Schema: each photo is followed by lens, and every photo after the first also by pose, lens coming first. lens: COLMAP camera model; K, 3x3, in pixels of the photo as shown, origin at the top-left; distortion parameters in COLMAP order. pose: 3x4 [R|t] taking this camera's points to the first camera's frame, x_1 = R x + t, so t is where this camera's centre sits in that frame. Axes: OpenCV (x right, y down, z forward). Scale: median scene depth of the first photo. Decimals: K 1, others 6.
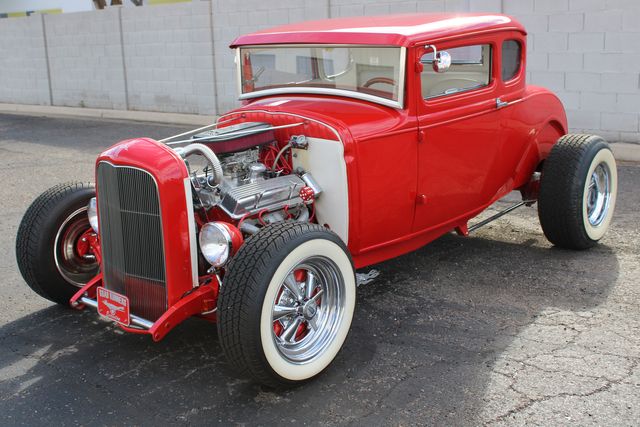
lens RADIAL K [[766.6, 0, 320.0], [0, 766.6, 213.5], [0, 0, 1]] dist [-0.058312, 0.013058]
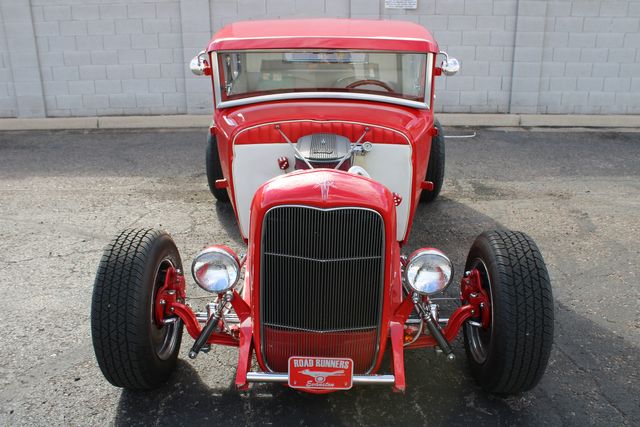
lens RADIAL K [[559.4, 0, 320.0], [0, 559.4, 213.5], [0, 0, 1]] dist [-0.100983, 0.059289]
pose [[0.769712, -0.182107, 0.611866, -0.553196], [0.126010, 0.982933, 0.134029, -0.120199], [-0.625831, -0.026063, 0.779523, 0.476251]]
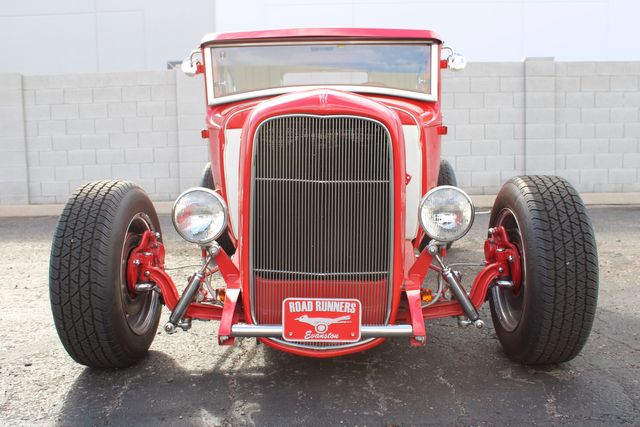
lens RADIAL K [[603.5, 0, 323.0], [0, 603.5, 218.1], [0, 0, 1]] dist [-0.085201, 0.029992]
pose [[0.769750, -0.050568, 0.636340, -0.552334], [0.140097, 0.985936, -0.091119, 0.072224], [-0.622782, 0.159288, 0.766009, 0.510793]]
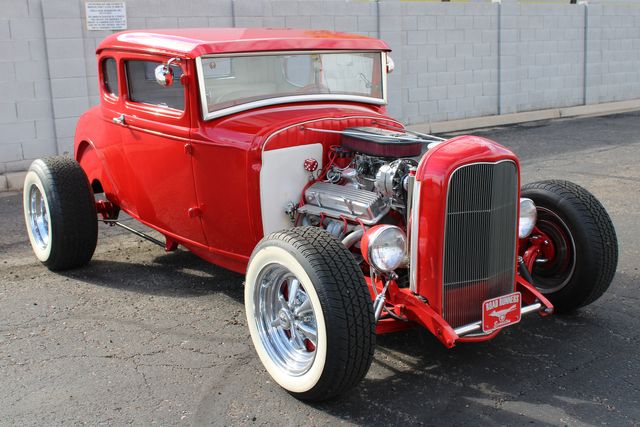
lens RADIAL K [[766.6, 0, 320.0], [0, 766.6, 213.5], [0, 0, 1]] dist [-0.058312, 0.013058]
pose [[0.227606, -0.180442, 0.956889, -1.089163], [0.246150, 0.961428, 0.122748, -0.151585], [-0.942128, 0.207600, 0.263242, 0.845298]]
